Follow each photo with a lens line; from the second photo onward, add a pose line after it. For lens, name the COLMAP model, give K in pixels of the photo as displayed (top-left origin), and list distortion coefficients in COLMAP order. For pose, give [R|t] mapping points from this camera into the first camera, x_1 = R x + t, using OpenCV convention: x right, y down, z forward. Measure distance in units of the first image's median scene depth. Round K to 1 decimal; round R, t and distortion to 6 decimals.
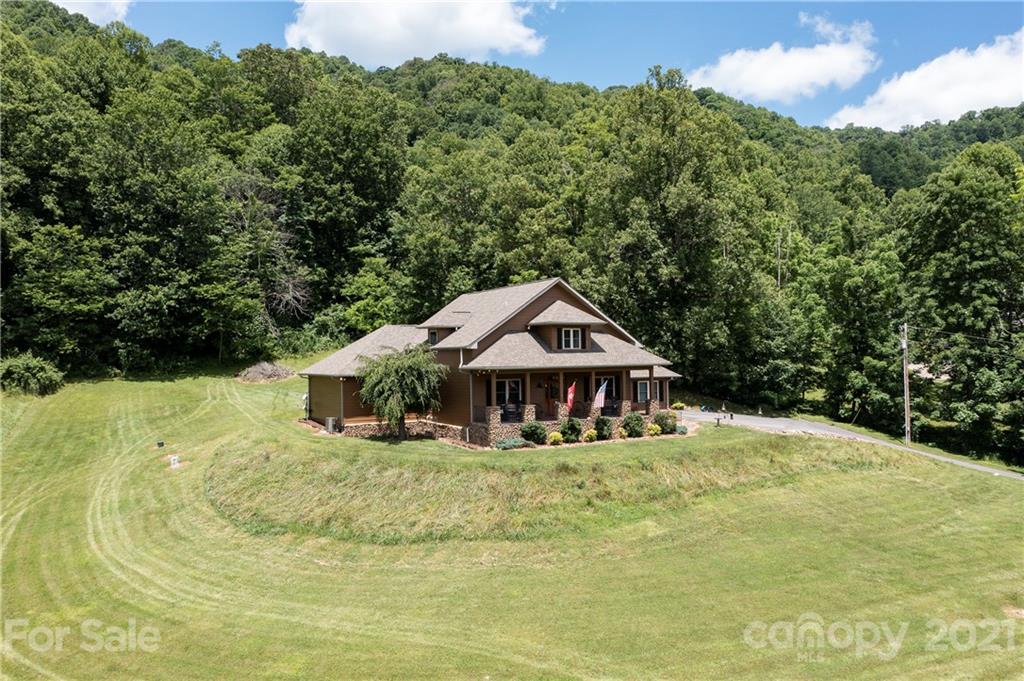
lens RADIAL K [[808.5, 0, 512.0], [0, 808.5, 340.5], [0, 0, 1]] dist [-0.029032, -0.006582]
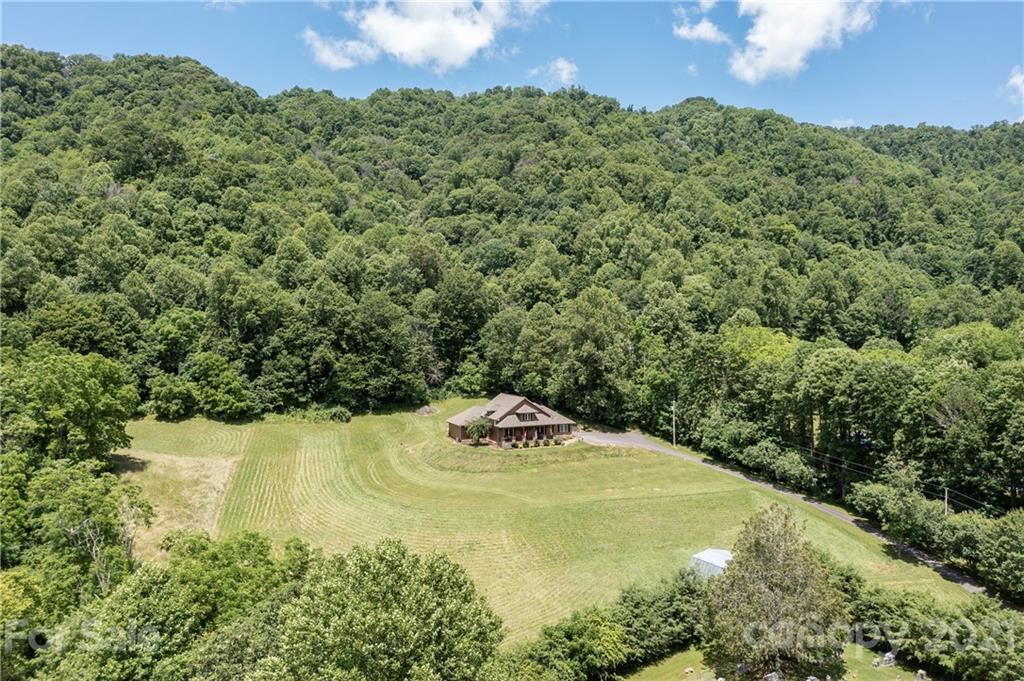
lens RADIAL K [[808.5, 0, 512.0], [0, 808.5, 340.5], [0, 0, 1]] dist [-0.029032, -0.006582]
pose [[0.991990, 0.002022, -0.126303, 0.262710], [0.002174, 0.999450, 0.033081, -0.262160], [0.126301, -0.033090, 0.991440, -1.420362]]
